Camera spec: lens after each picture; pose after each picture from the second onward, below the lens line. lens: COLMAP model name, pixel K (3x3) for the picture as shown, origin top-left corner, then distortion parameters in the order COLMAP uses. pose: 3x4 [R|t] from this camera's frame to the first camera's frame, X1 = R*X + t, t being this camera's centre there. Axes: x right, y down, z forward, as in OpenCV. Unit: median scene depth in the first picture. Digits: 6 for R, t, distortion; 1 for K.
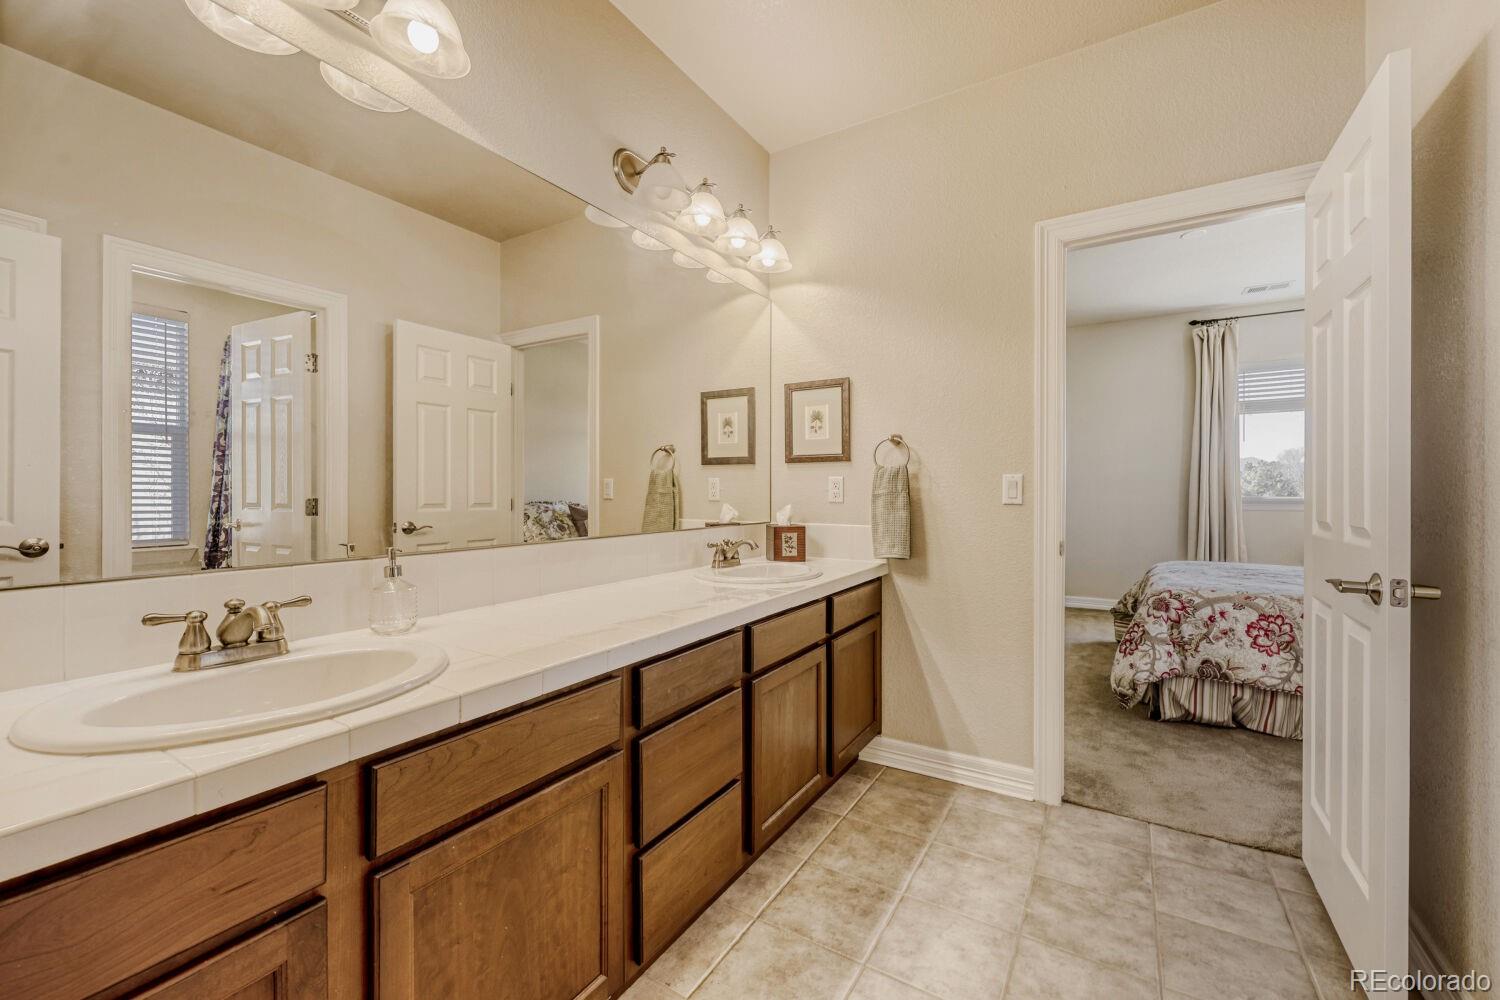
lens RADIAL K [[600.1, 0, 754.8], [0, 600.1, 500.0], [0, 0, 1]] dist [0.001328, -0.000405]
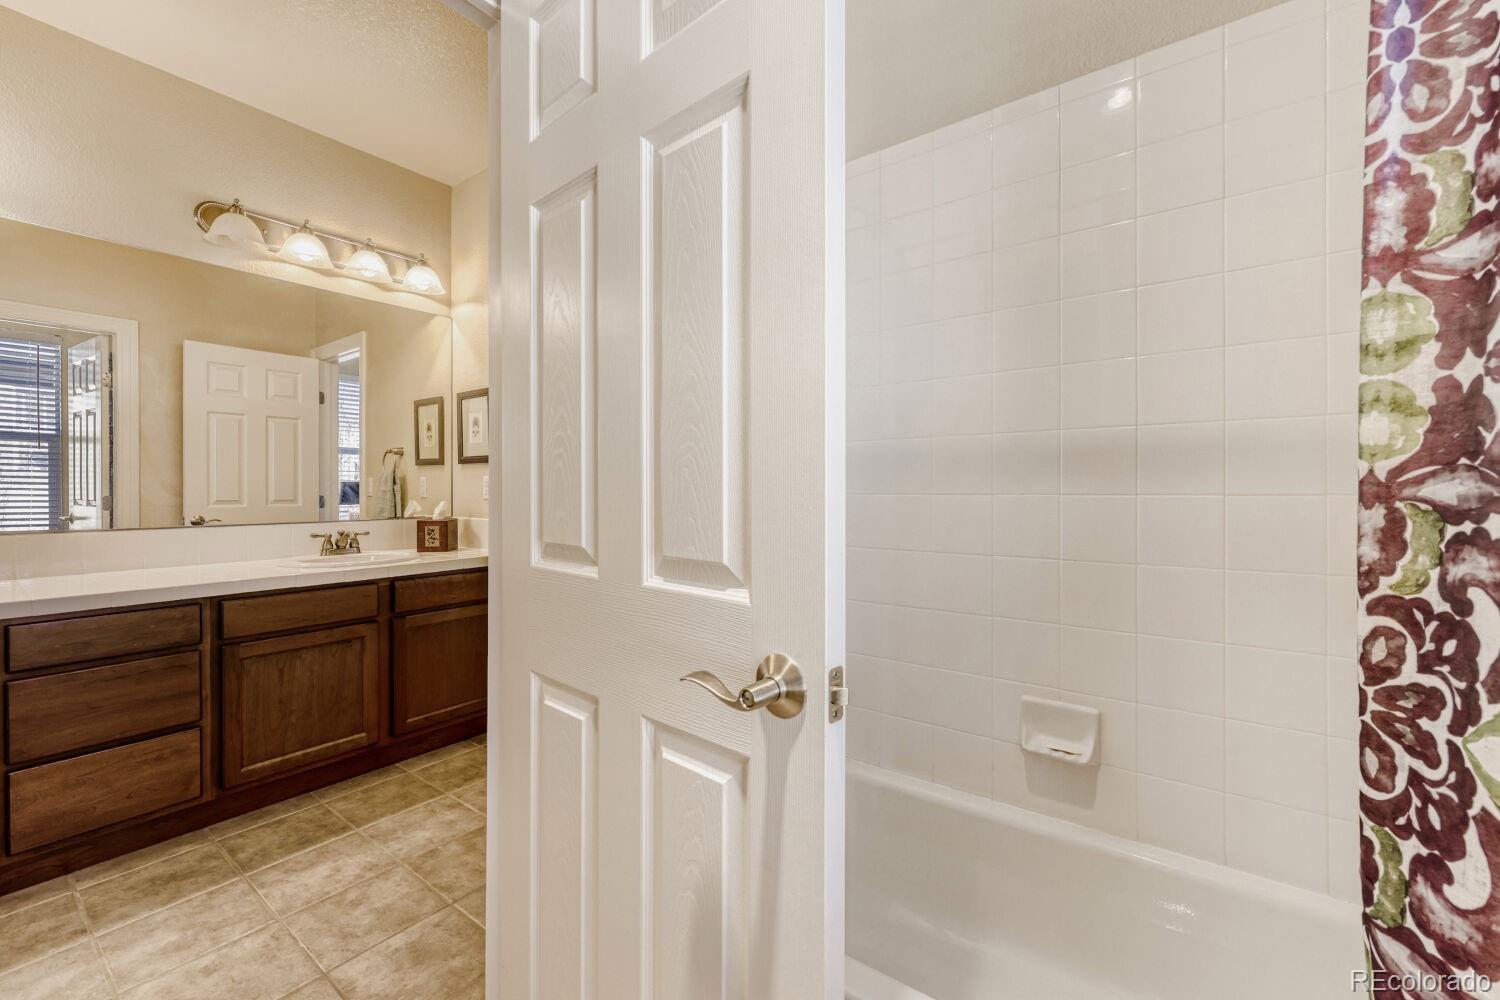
lens RADIAL K [[600.1, 0, 741.8], [0, 600.1, 495.6], [0, 0, 1]] dist [0.001328, -0.000405]
pose [[0.996488, 0.000110, -0.083732, 0.665529], [-0.000456, 0.999991, -0.004124, 0.002059], [0.083731, 0.004147, 0.996480, -0.069437]]
